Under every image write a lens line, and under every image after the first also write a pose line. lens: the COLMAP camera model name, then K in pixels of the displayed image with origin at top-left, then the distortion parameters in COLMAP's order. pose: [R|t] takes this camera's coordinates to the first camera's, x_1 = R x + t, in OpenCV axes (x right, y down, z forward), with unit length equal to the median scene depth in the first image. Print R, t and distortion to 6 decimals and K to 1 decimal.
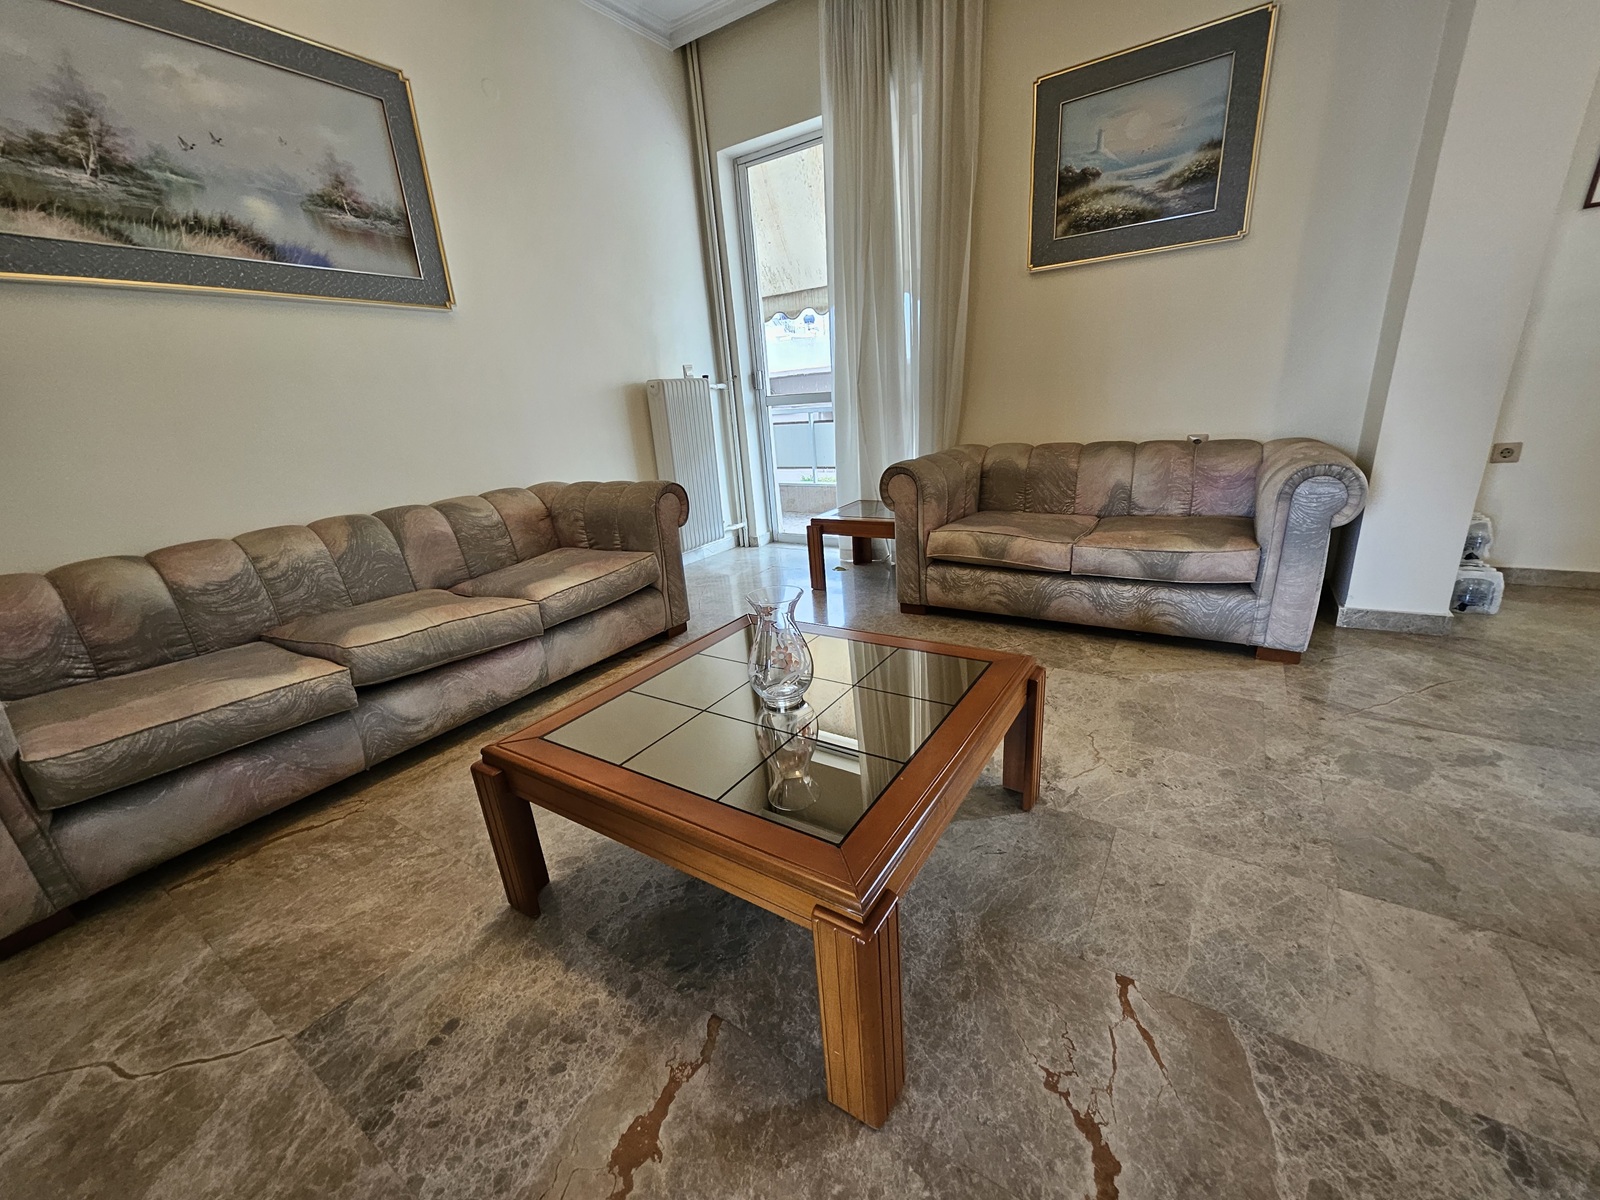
lens RADIAL K [[627.4, 0, 808.1], [0, 627.4, 607.0], [0, 0, 1]] dist [0.005518, -0.003769]
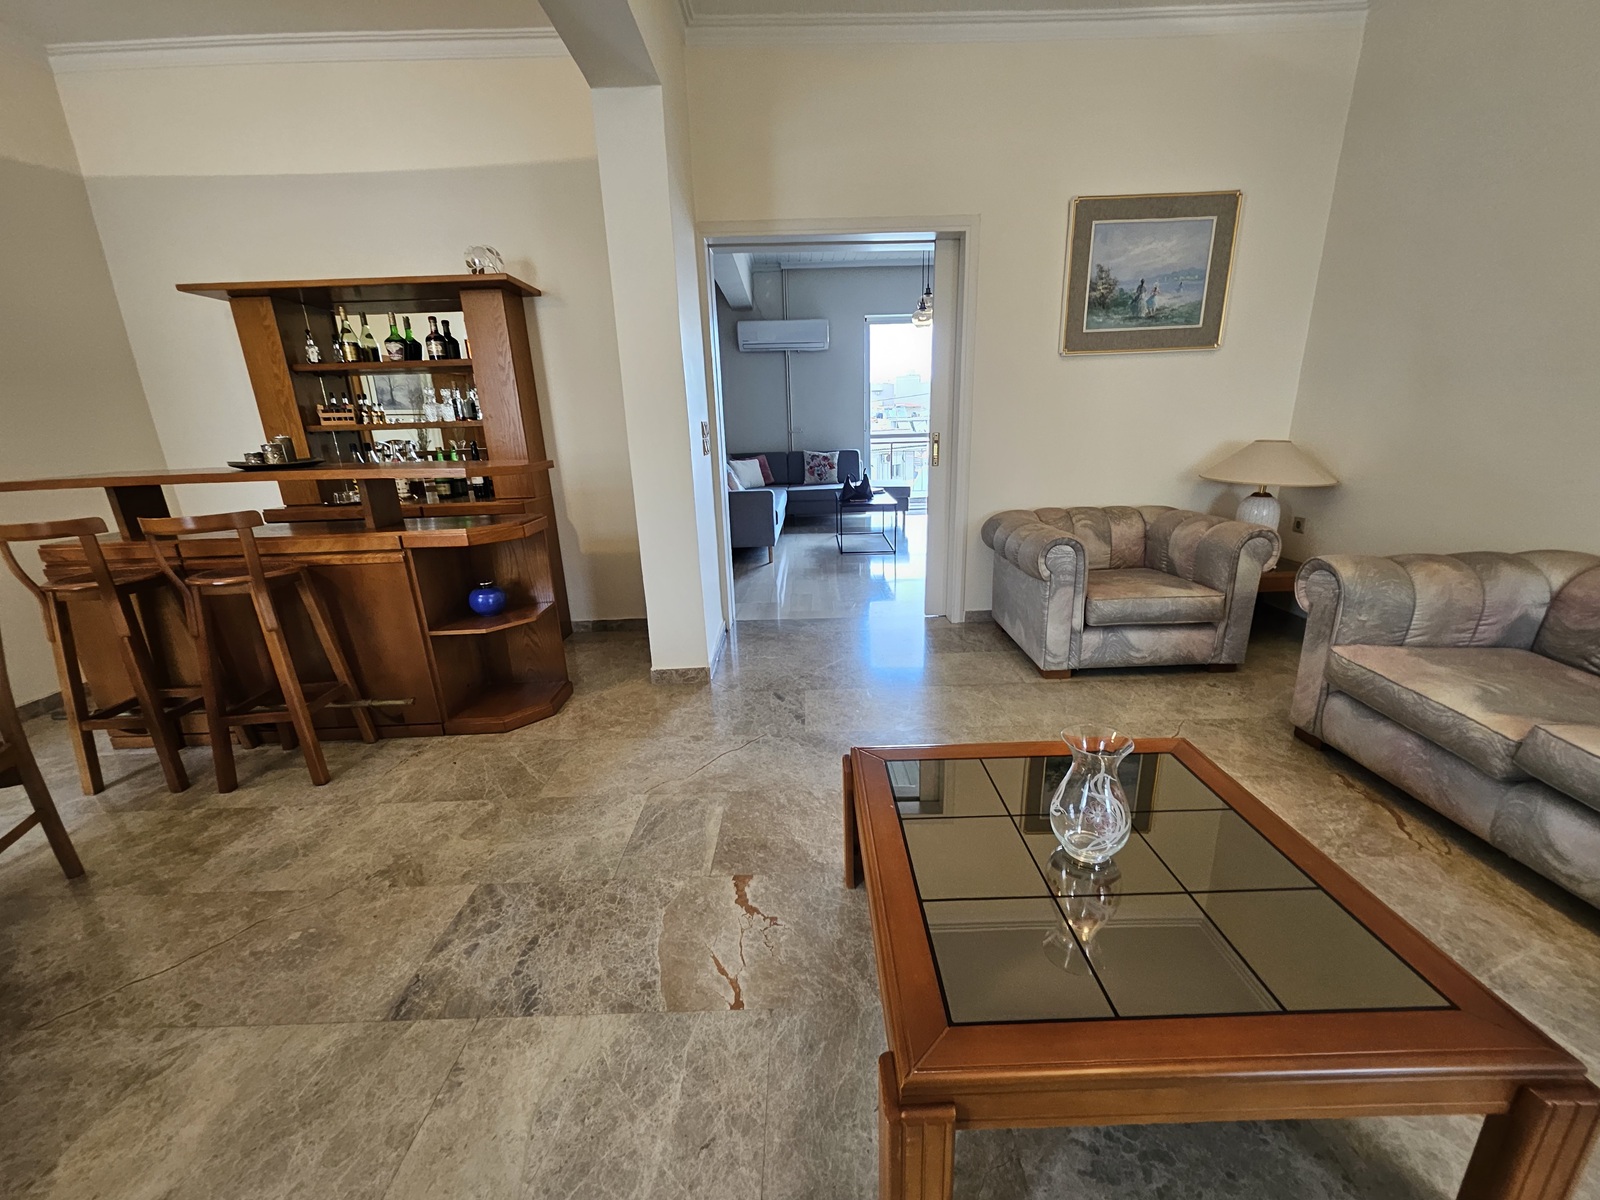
lens RADIAL K [[627.4, 0, 808.1], [0, 627.4, 607.0], [0, 0, 1]] dist [0.005518, -0.003769]
pose [[-0.830119, 0.245953, -0.500409, 0.390303], [-0.090651, 0.825986, 0.556354, -0.357545], [0.550168, 0.507203, -0.663371, 0.719593]]
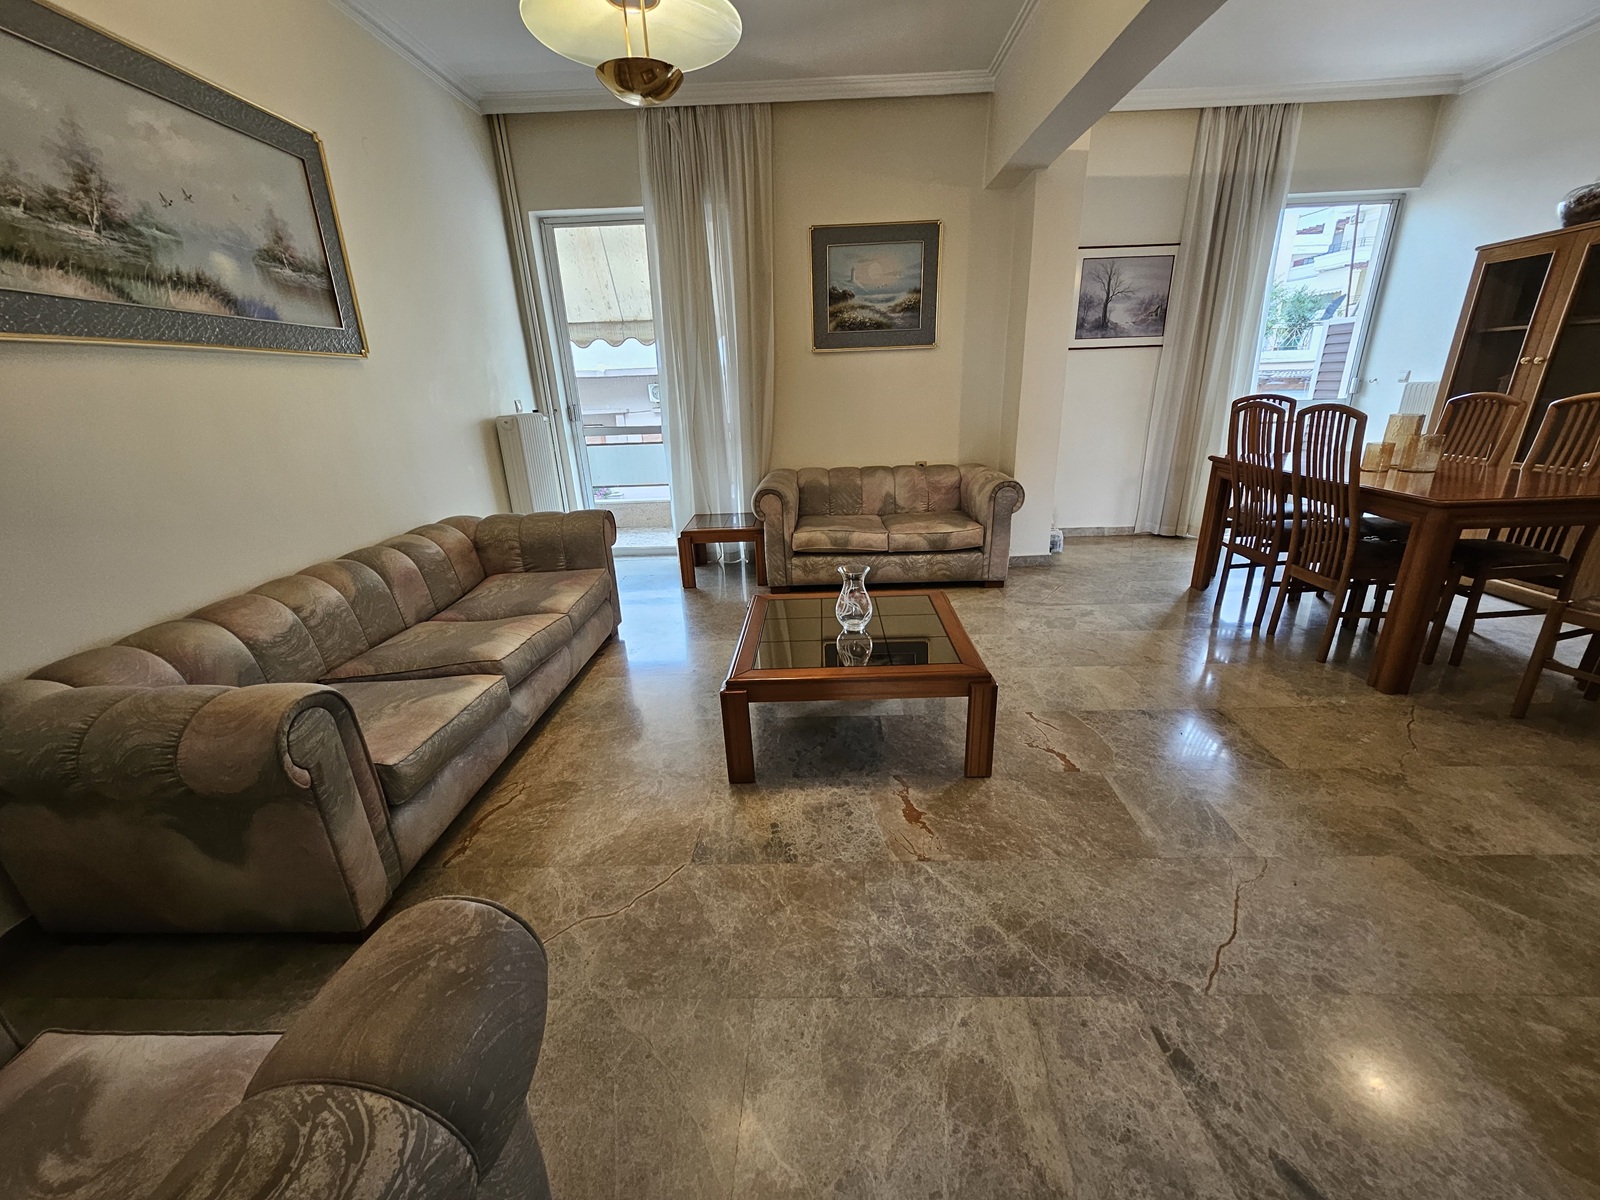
lens RADIAL K [[627.4, 0, 808.1], [0, 627.4, 607.0], [0, 0, 1]] dist [0.005518, -0.003769]
pose [[0.850952, -0.139116, 0.506485, -0.633477], [0.143257, 0.989199, 0.031016, 0.007985], [-0.505330, 0.046165, 0.861691, -0.292371]]
